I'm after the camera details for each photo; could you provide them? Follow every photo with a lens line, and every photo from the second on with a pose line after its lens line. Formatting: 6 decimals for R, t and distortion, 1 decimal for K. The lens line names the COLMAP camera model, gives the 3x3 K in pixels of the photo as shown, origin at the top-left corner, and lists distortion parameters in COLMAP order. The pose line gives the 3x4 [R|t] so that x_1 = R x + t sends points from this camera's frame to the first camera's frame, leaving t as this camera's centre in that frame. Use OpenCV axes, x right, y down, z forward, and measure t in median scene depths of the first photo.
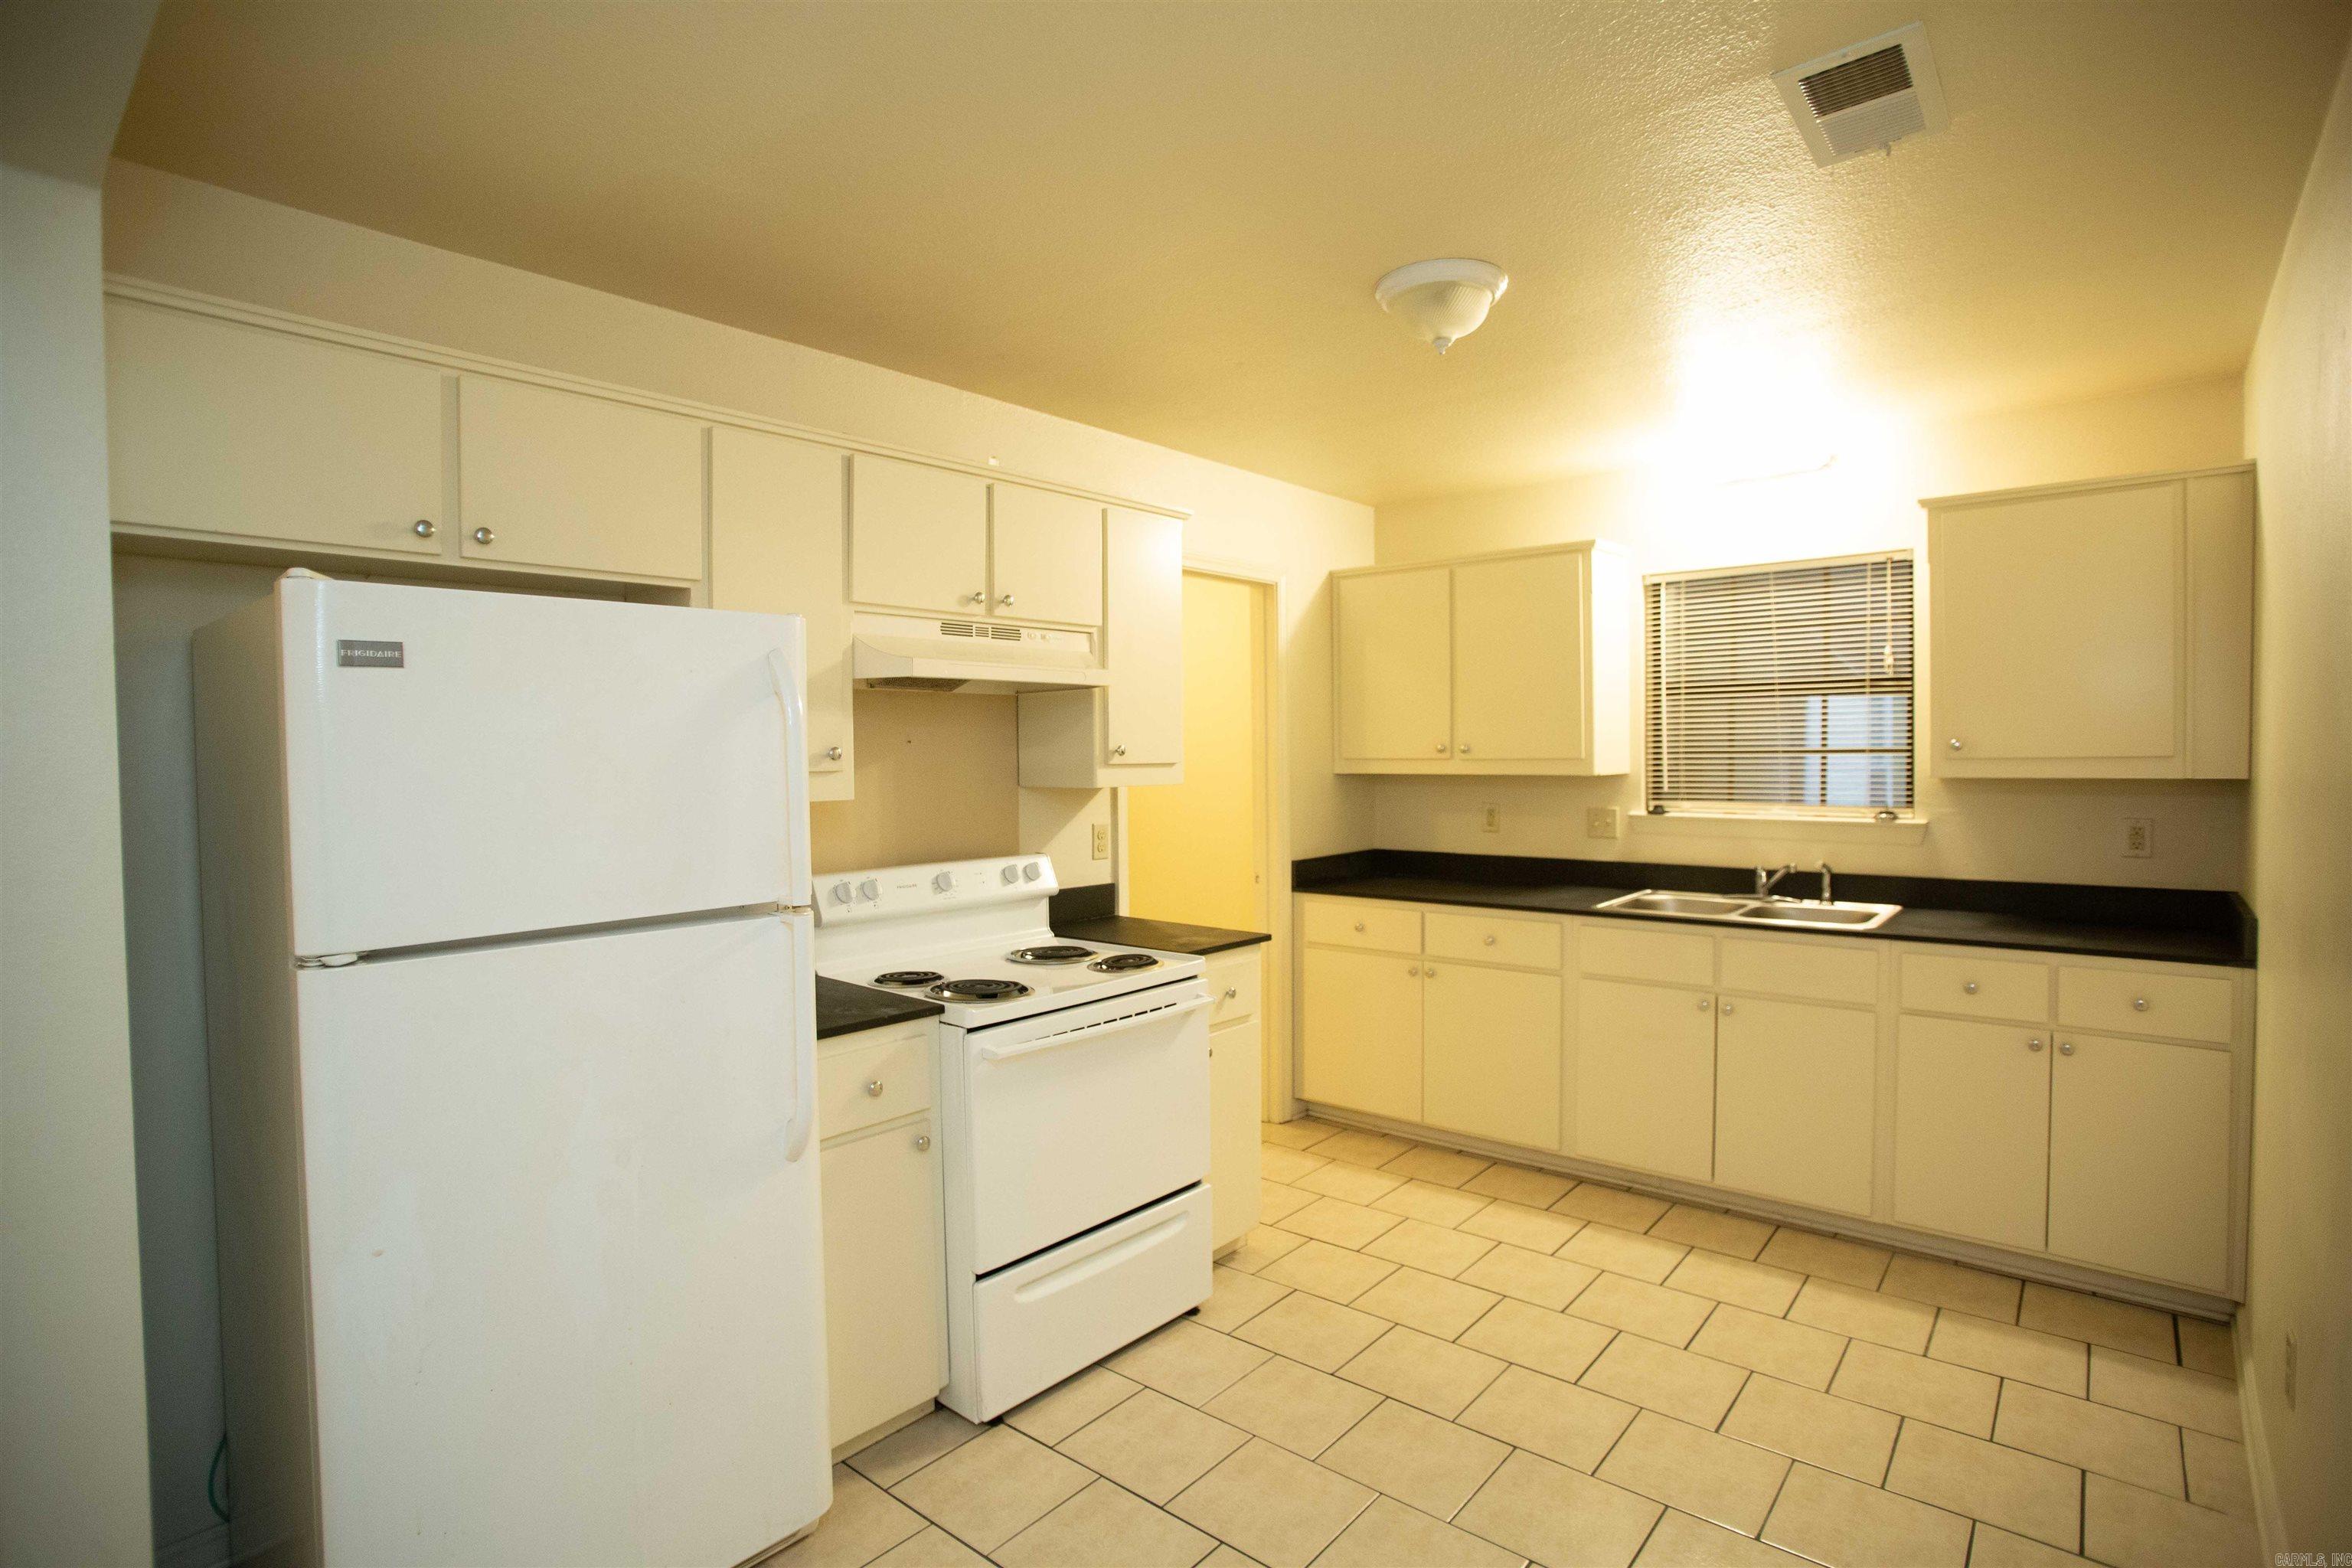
lens RADIAL K [[1158.1, 0, 1179.6], [0, 1158.1, 787.8], [0, 0, 1]] dist [-0.067573, 0.019769]
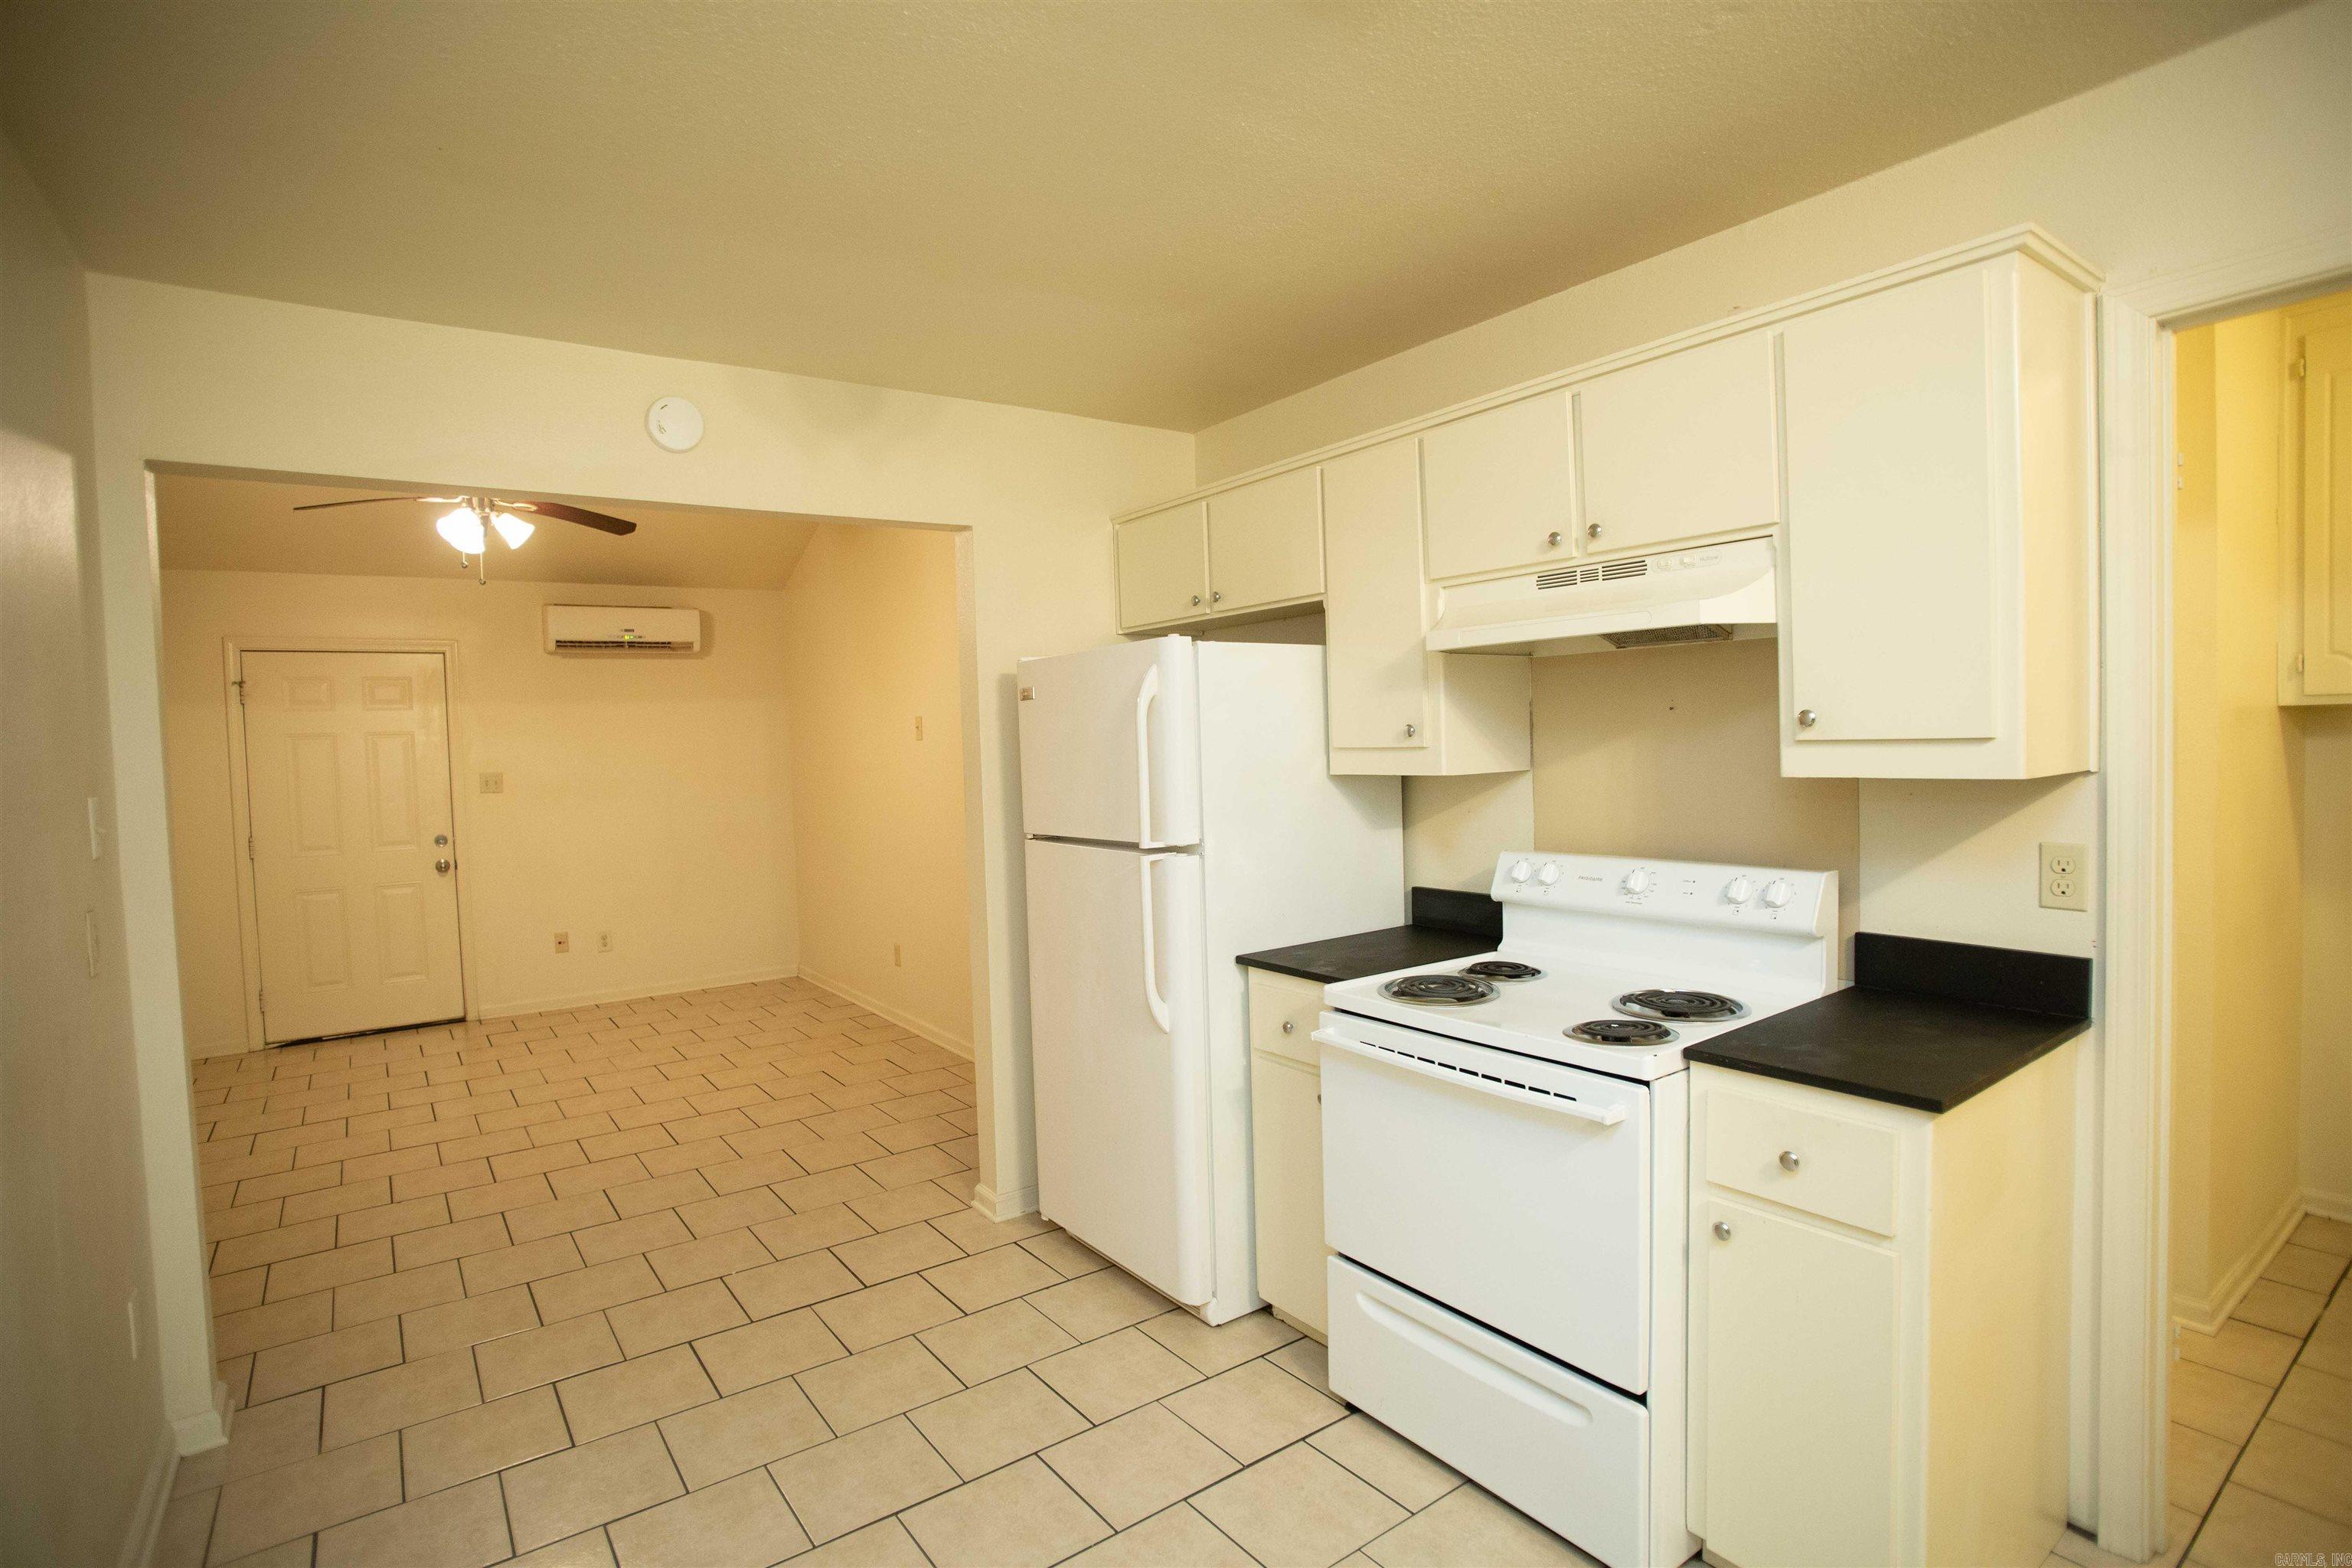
lens RADIAL K [[1158.1, 0, 1172.6], [0, 1158.1, 790.5], [0, 0, 1]] dist [-0.067573, 0.019769]
pose [[-0.238516, 0.063543, -0.969058, 0.537270], [0.005493, 0.997929, 0.064084, -0.030564], [0.971123, 0.009962, -0.238371, 0.719365]]
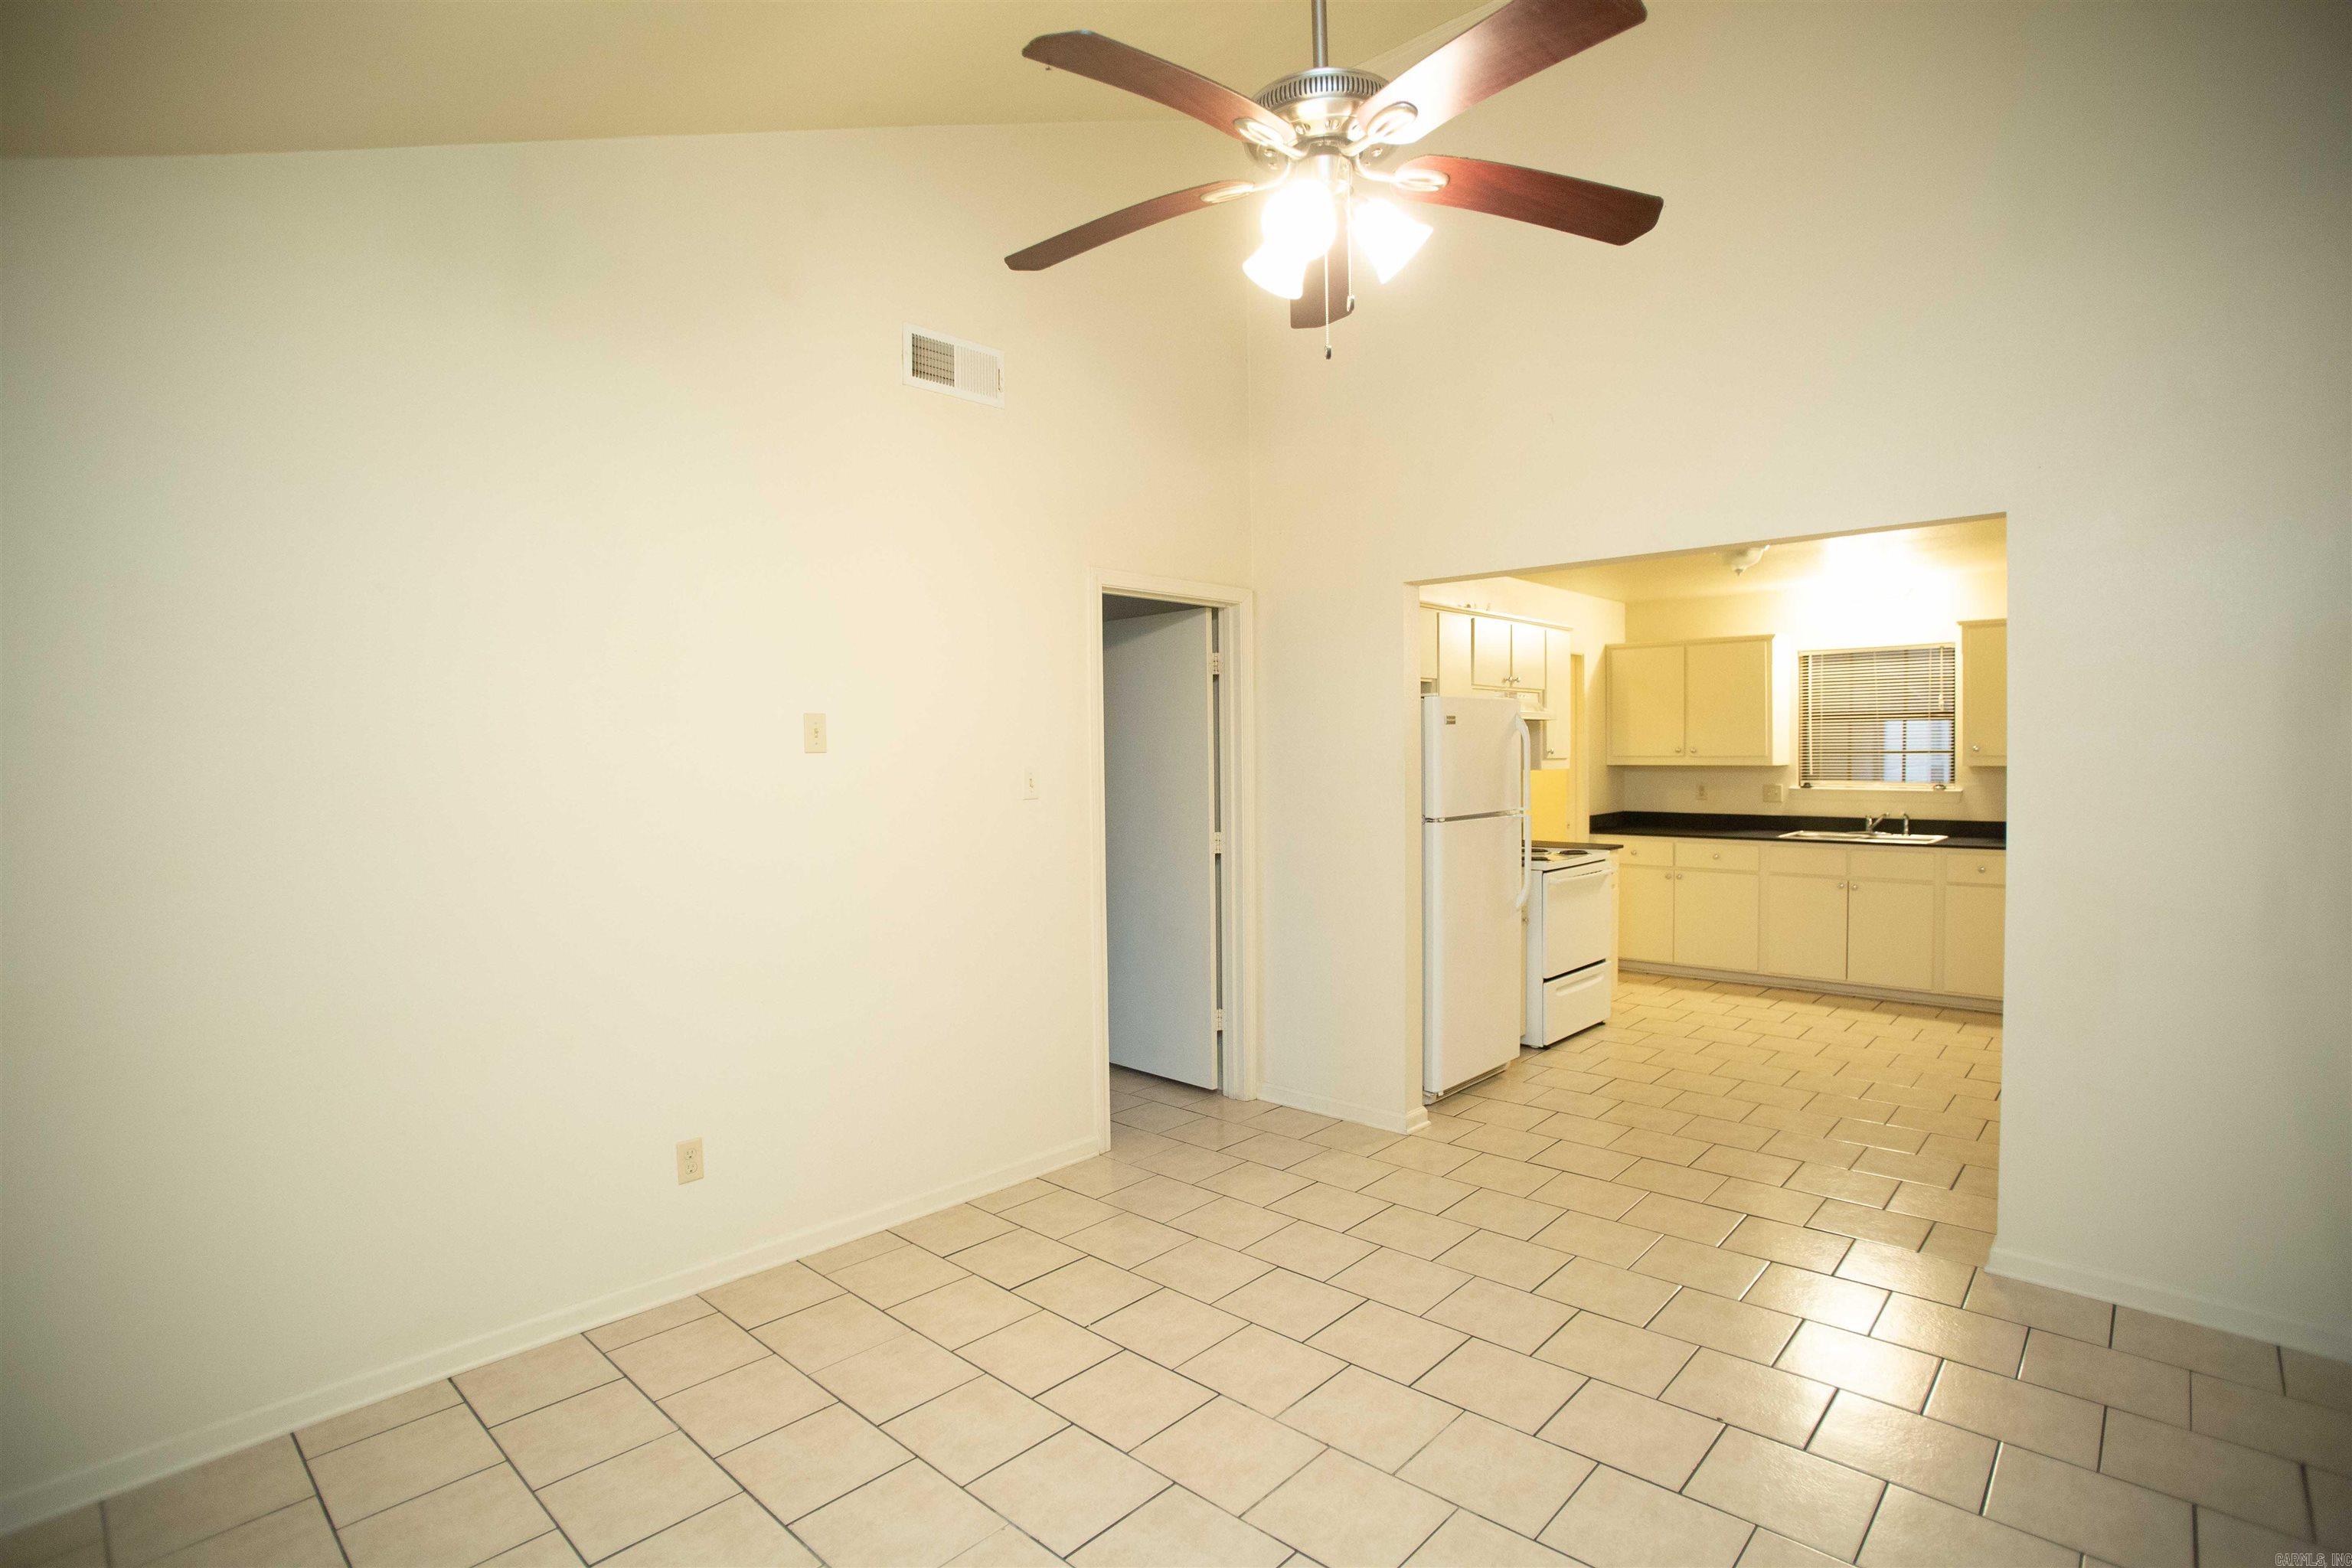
lens RADIAL K [[1158.1, 0, 1172.8], [0, 1158.1, 790.8], [0, 0, 1]] dist [-0.067573, 0.019769]
pose [[0.999220, 0.001643, -0.039447, -0.552163], [-0.001466, 0.999989, 0.004525, 0.024209], [0.039454, -0.004464, 0.999211, -0.886081]]
